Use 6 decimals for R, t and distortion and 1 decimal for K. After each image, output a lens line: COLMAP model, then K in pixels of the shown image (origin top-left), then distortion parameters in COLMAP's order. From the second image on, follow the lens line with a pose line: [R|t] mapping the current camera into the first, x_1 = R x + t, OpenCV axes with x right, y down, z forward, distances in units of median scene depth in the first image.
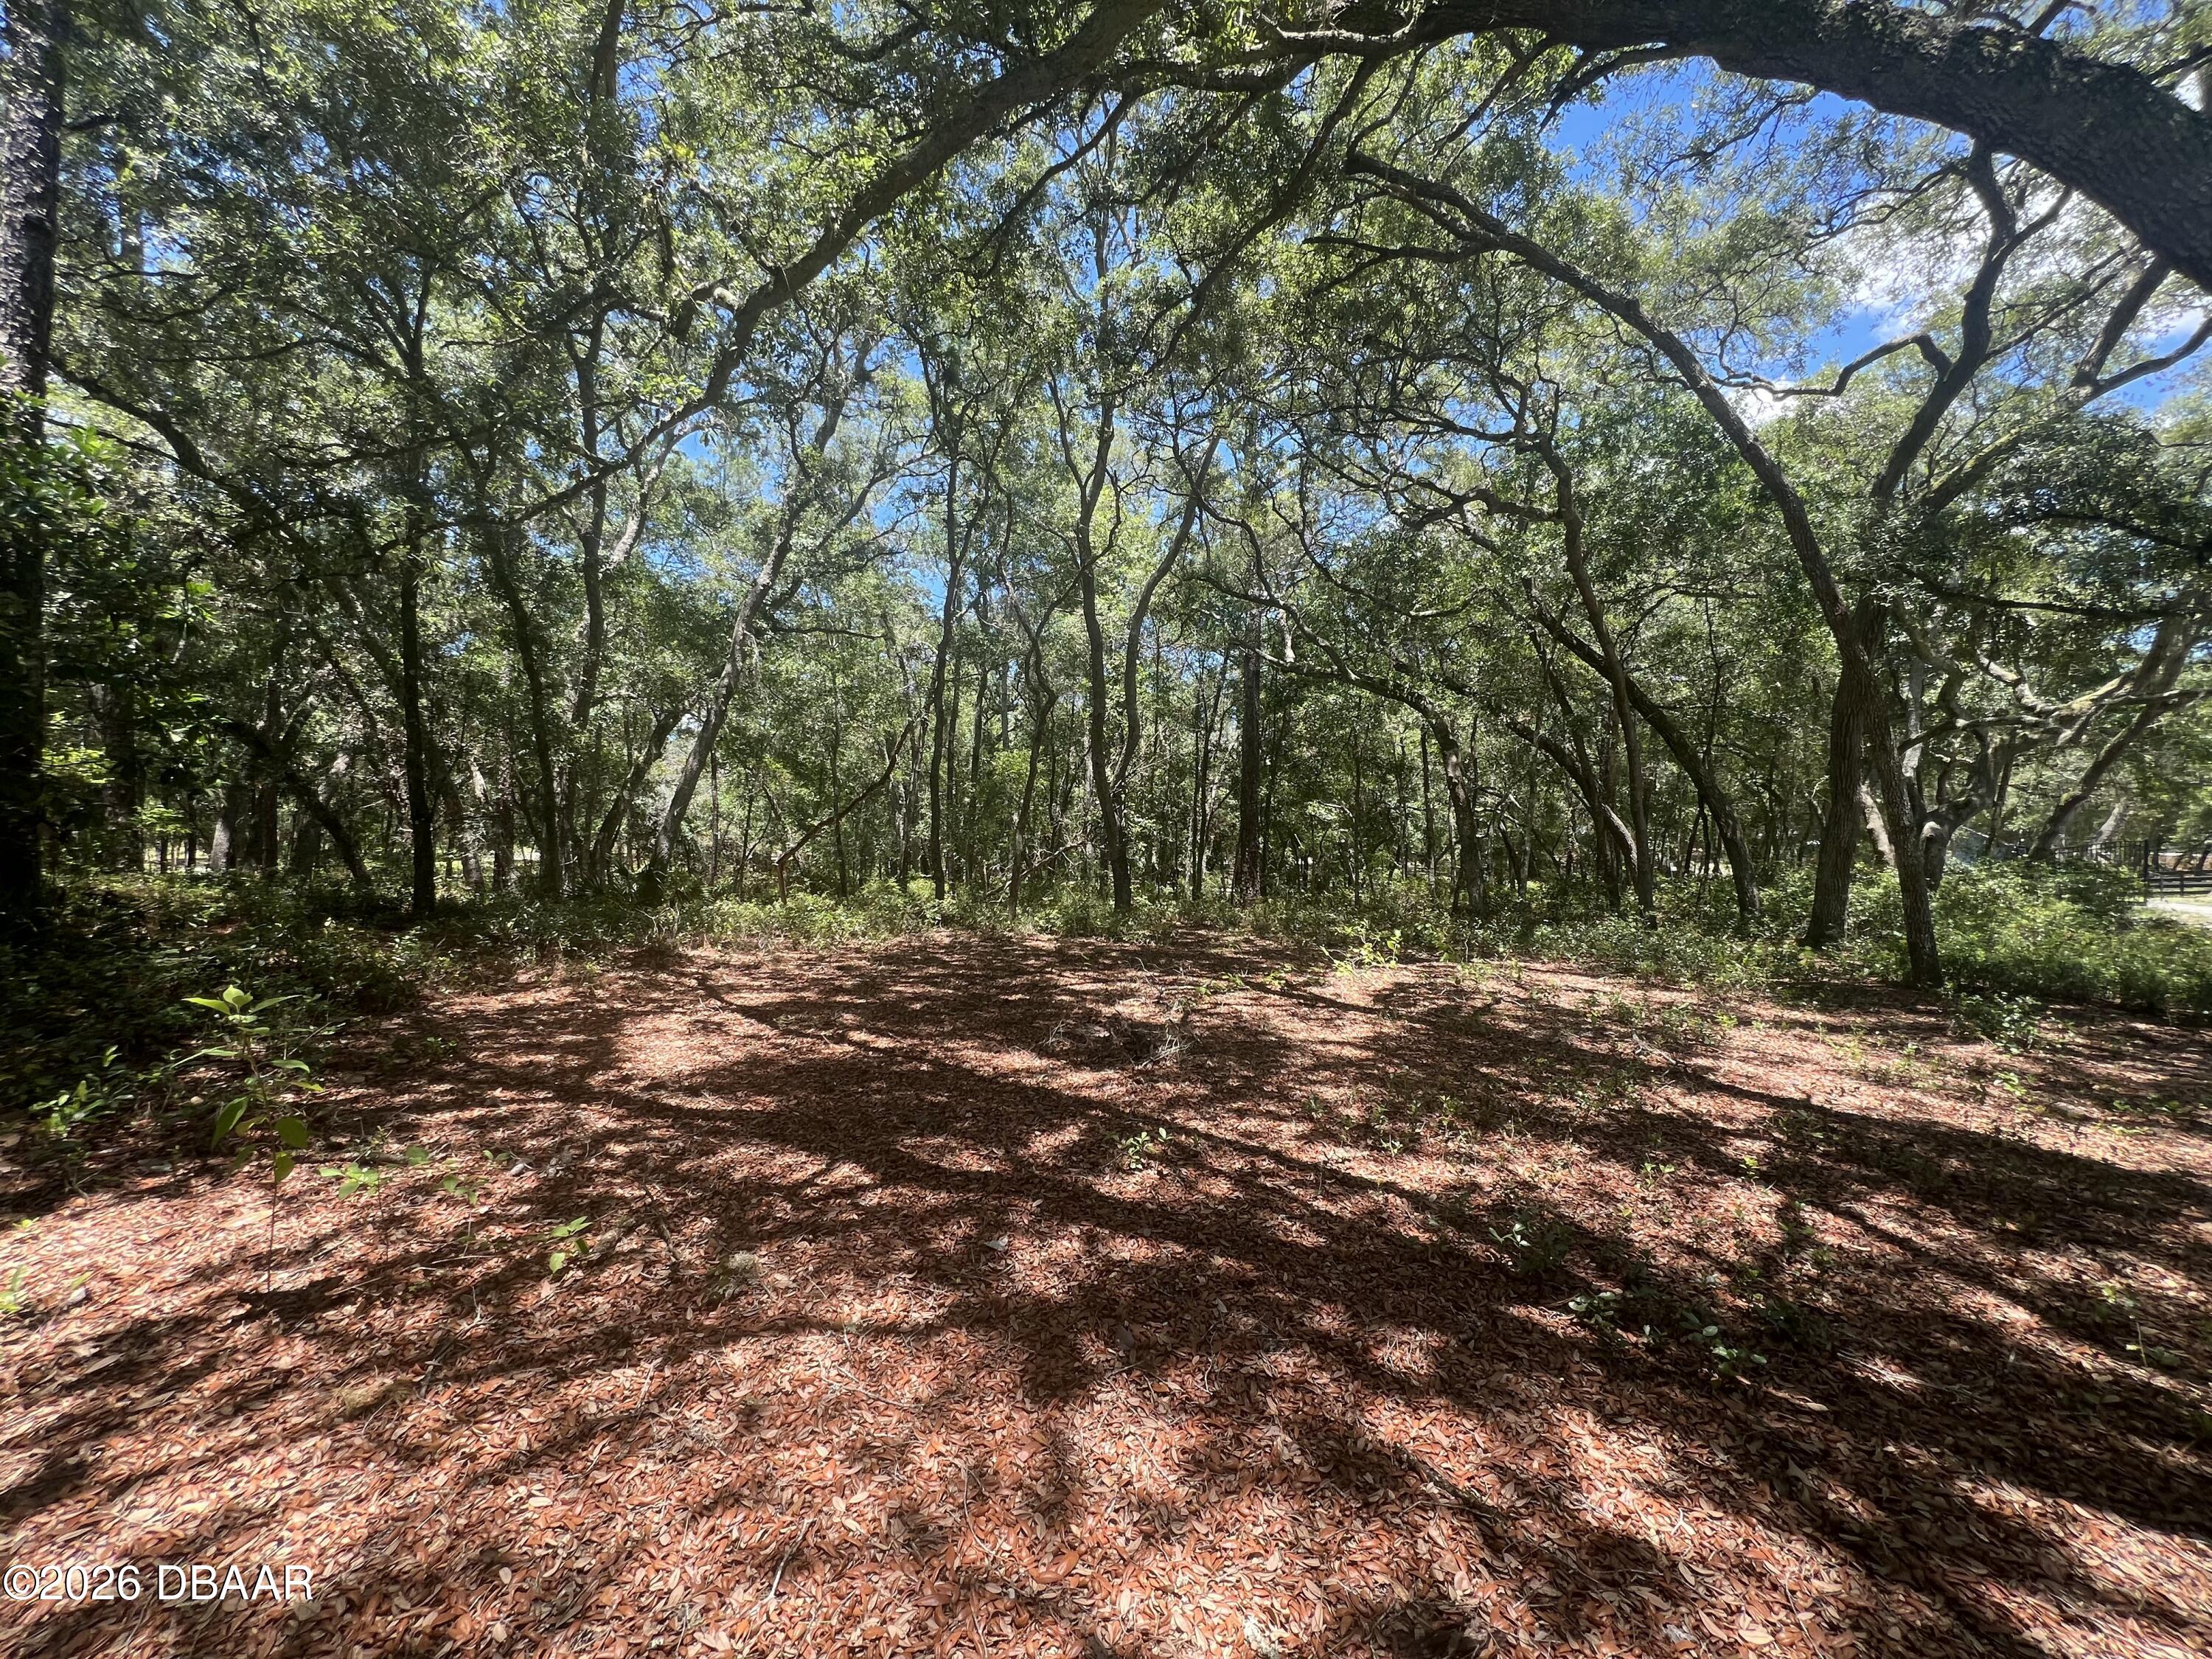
lens RADIAL K [[886.9, 0, 1111.0], [0, 886.9, 832.8], [0, 0, 1]] dist [0.001134, 0.000466]
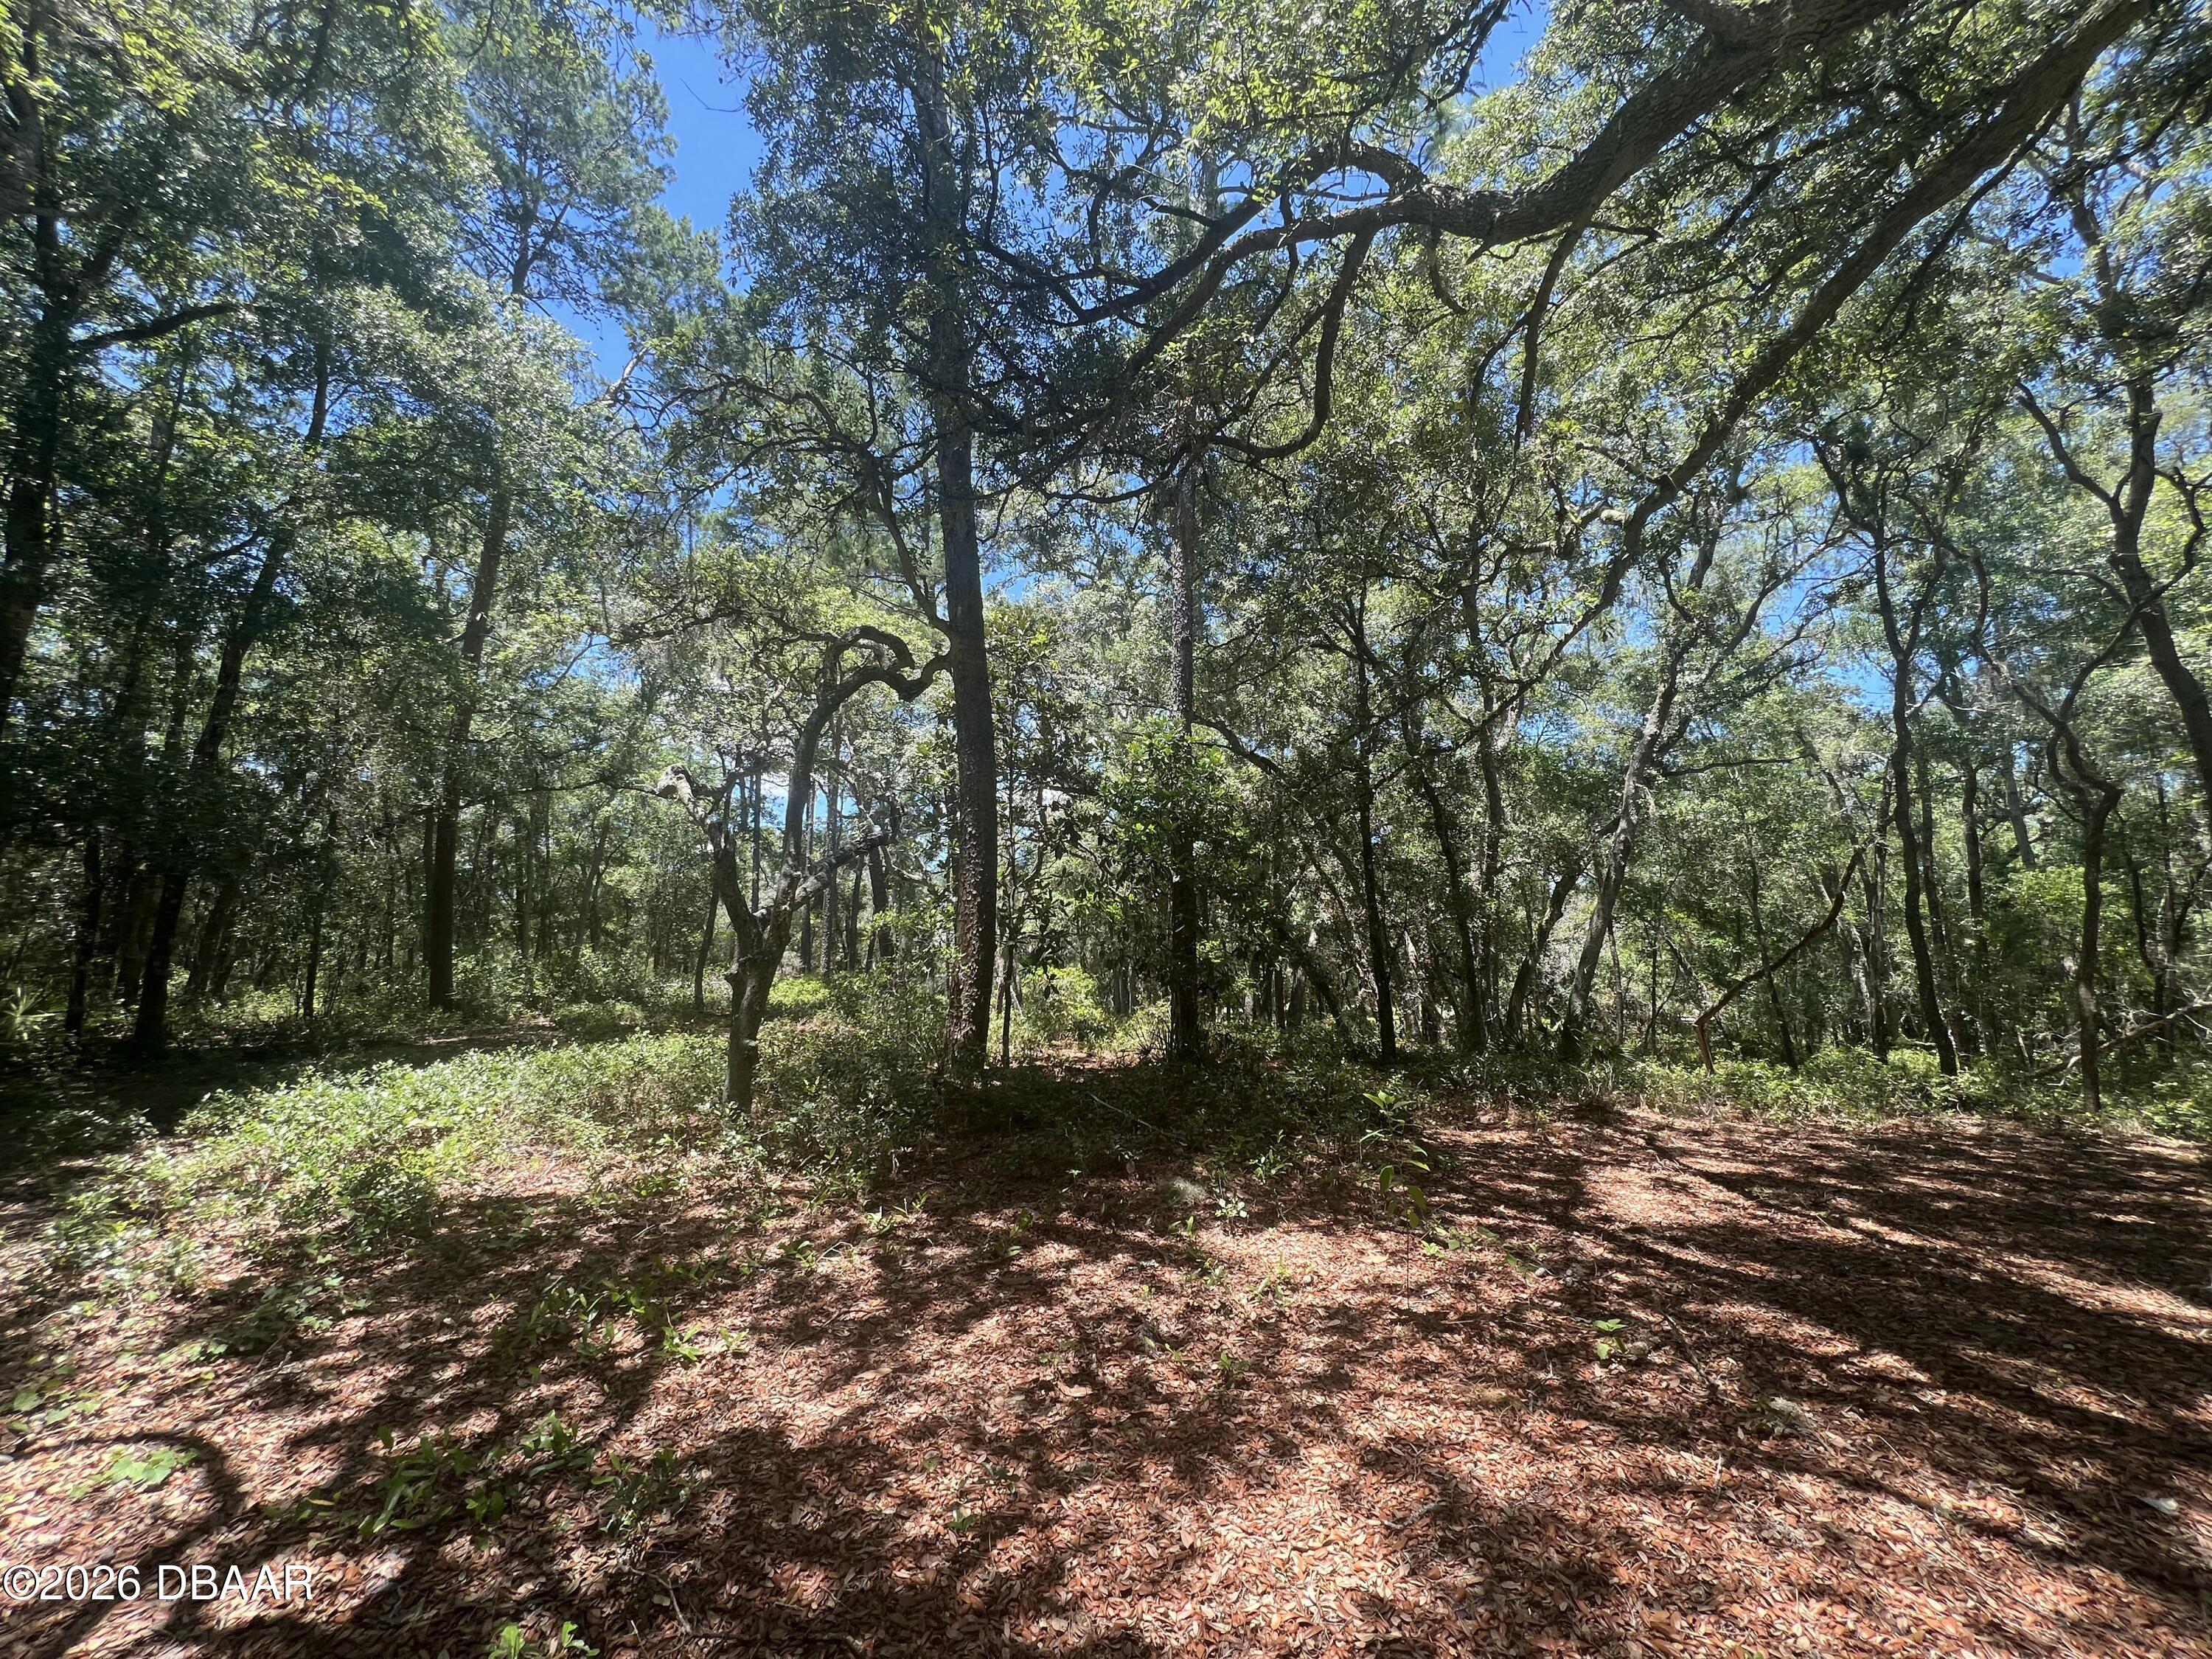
lens RADIAL K [[886.9, 0, 1111.0], [0, 886.9, 832.8], [0, 0, 1]] dist [0.001134, 0.000466]
pose [[0.601519, -0.150831, -0.784491, 0.010945], [0.010305, 0.983397, -0.181172, 0.001126], [0.798792, 0.100894, 0.593086, -0.127350]]
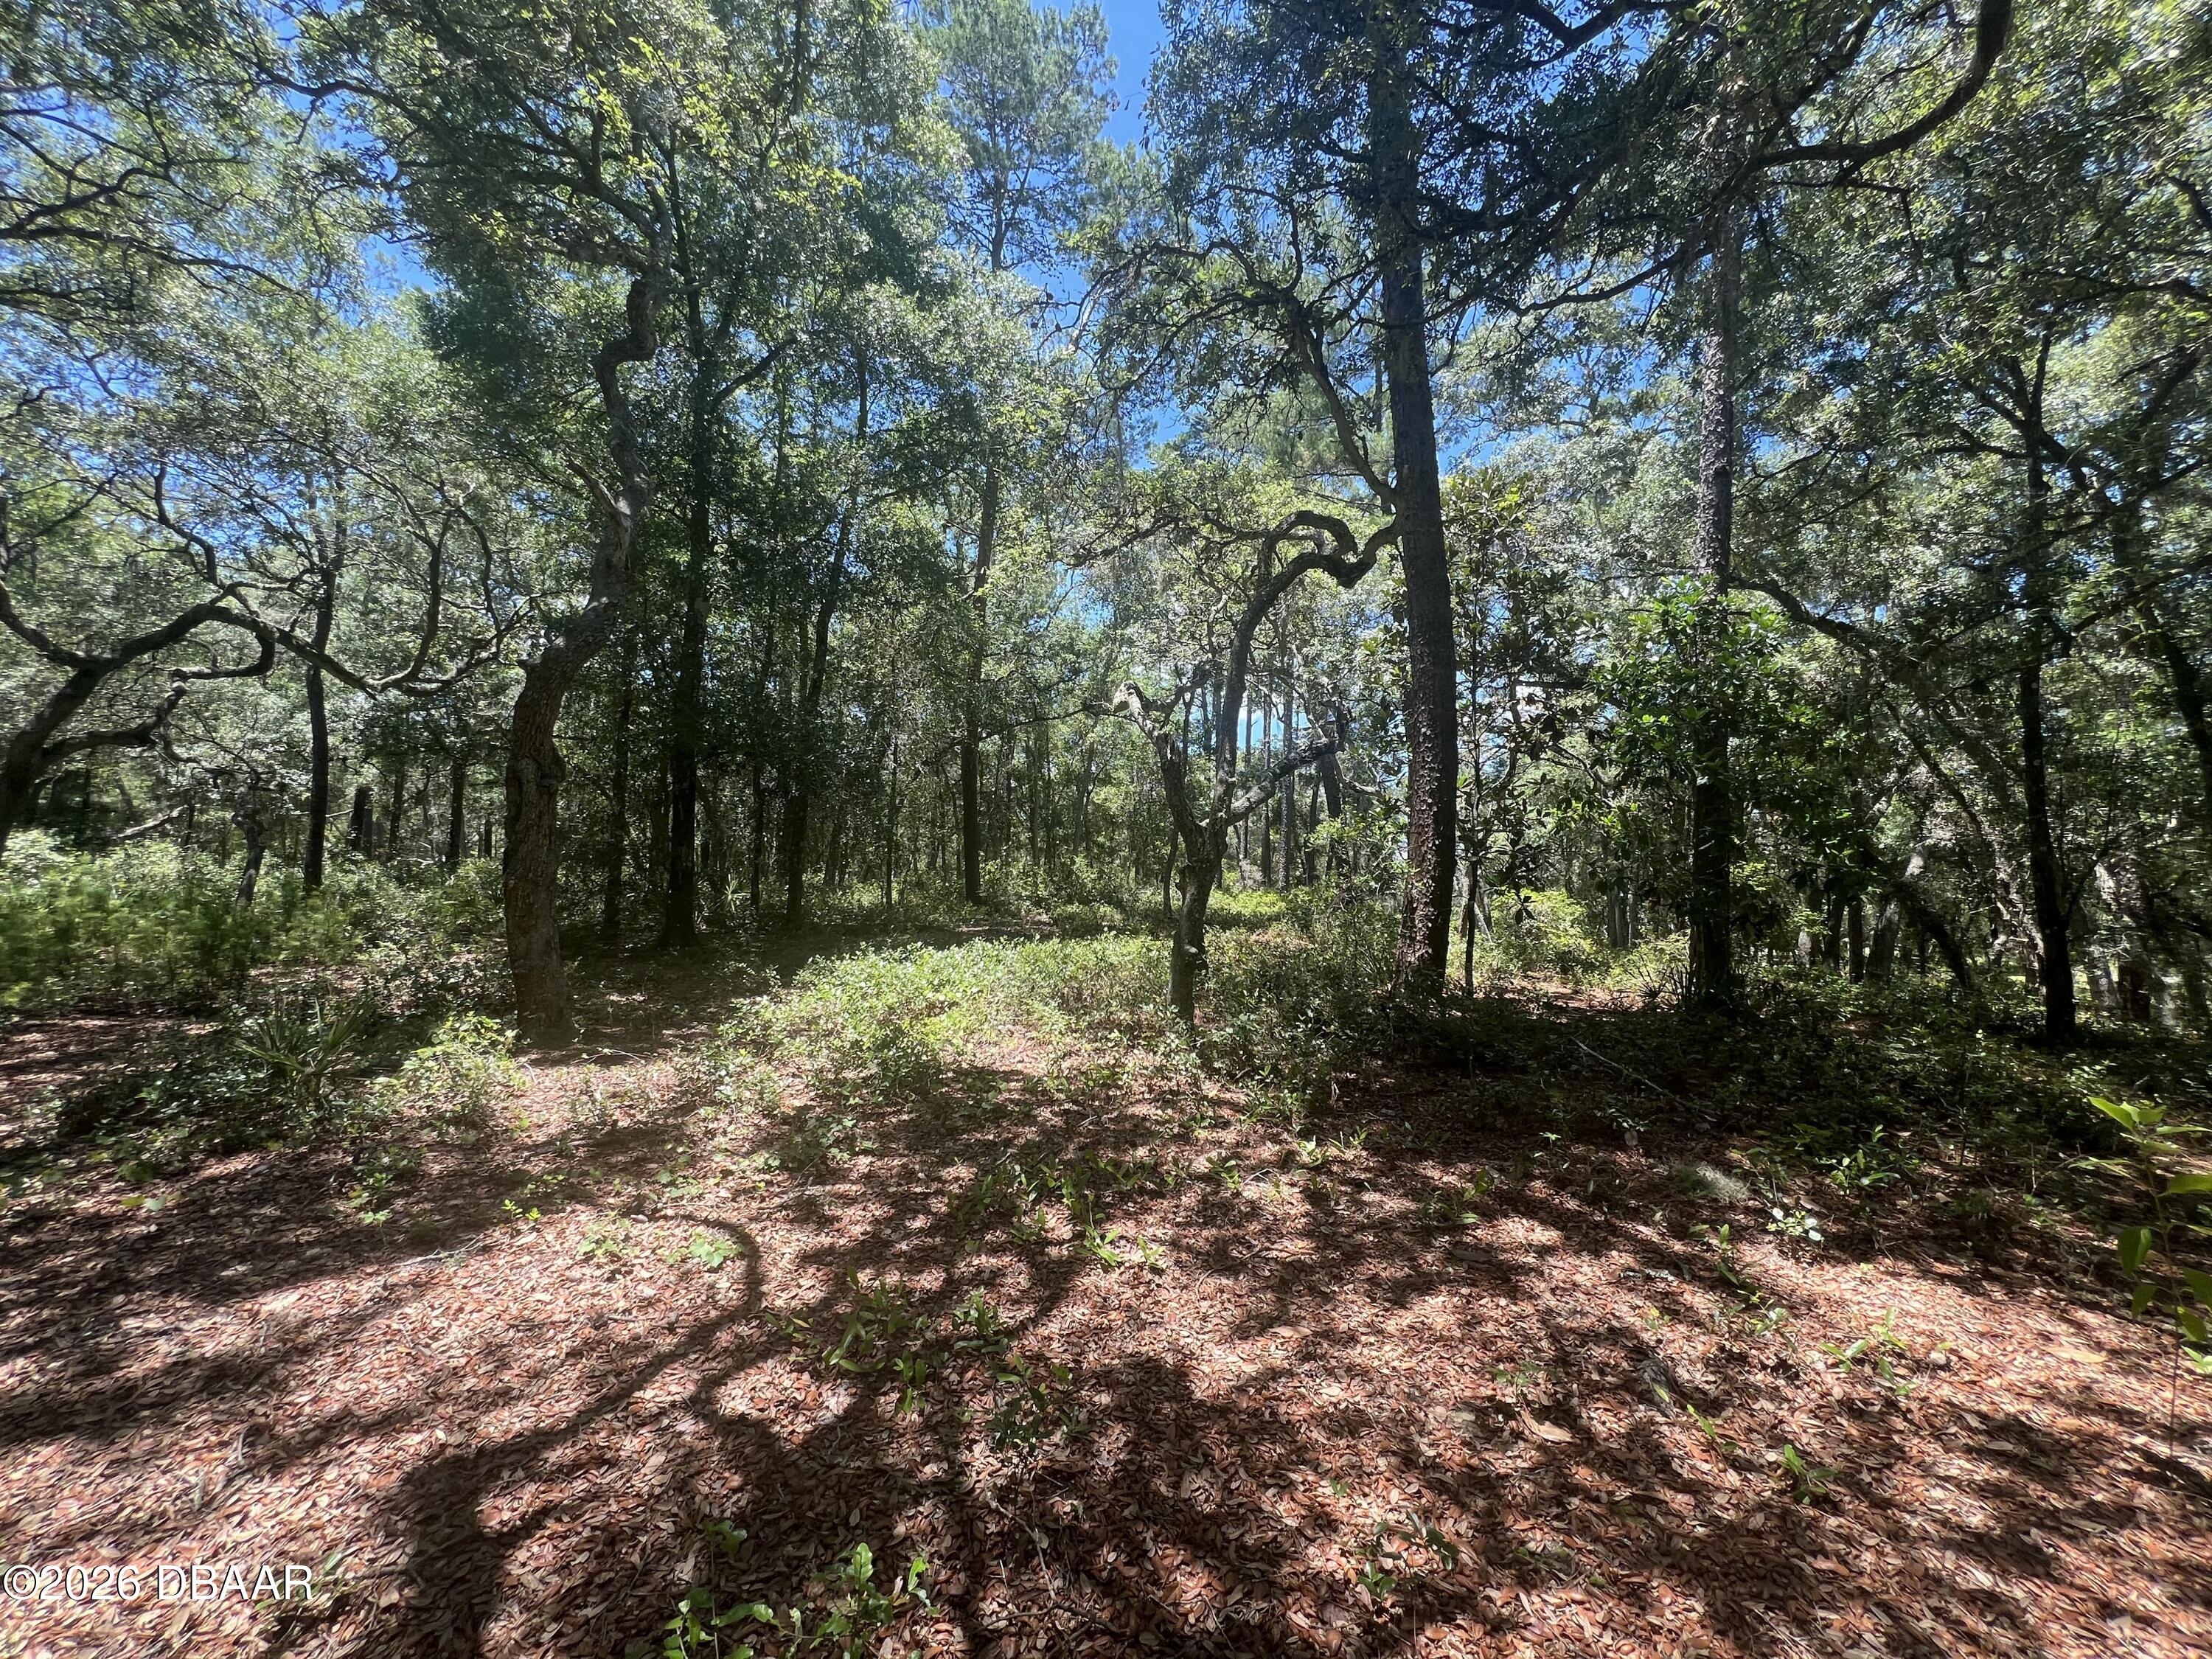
lens RADIAL K [[890.2, 0, 1103.8], [0, 890.2, 833.1], [0, 0, 1]] dist [0.000068, 0.000079]
pose [[0.134110, -0.074065, -0.988195, -0.061954], [-0.042172, 0.995873, -0.080364, 0.002592], [0.990069, 0.052452, 0.130433, -0.072622]]
